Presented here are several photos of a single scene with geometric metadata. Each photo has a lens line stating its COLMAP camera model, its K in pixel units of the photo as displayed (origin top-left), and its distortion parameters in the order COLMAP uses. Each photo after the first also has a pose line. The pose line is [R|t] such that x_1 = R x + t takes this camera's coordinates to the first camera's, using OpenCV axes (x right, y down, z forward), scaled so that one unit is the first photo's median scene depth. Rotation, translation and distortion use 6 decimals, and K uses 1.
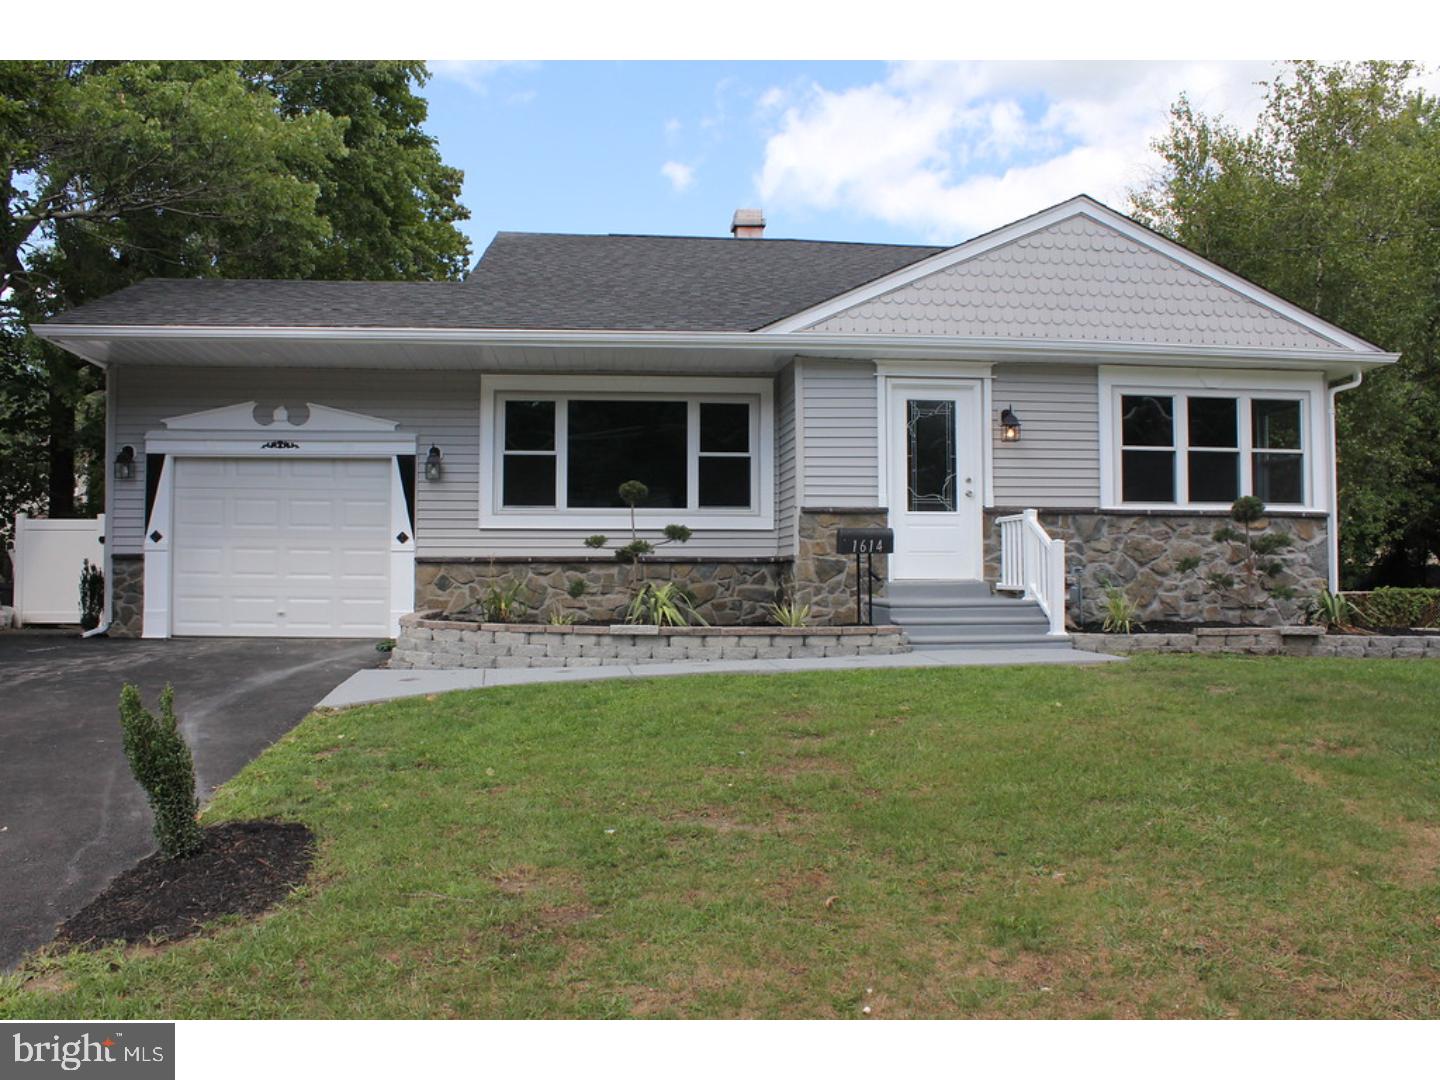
lens RADIAL K [[1178.7, 0, 720.0], [0, 1178.7, 540.0], [0, 0, 1]] dist [-0.164000, 0.160200]
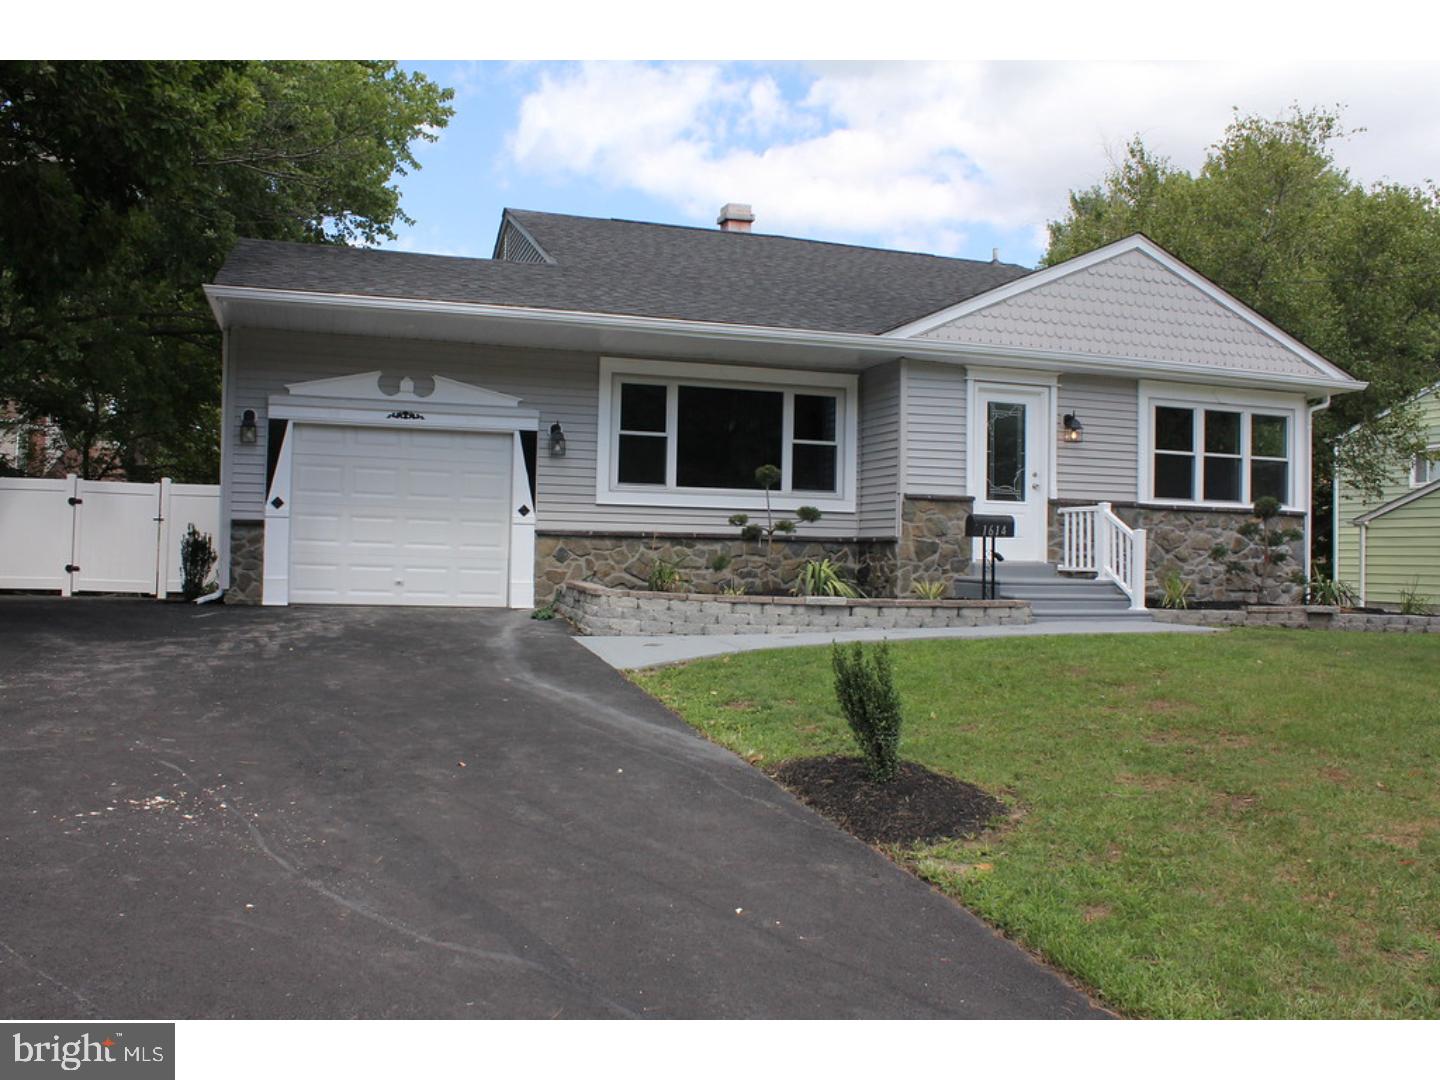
lens RADIAL K [[1193.7, 0, 704.3], [0, 1193.7, 542.1], [0, 0, 1]] dist [-0.150728, 0.118799]
pose [[0.979924, 0.022729, 0.198072, -0.330941], [-0.026950, 0.999463, 0.018638, 0.002057], [-0.197542, -0.023602, 0.980010, -0.068259]]
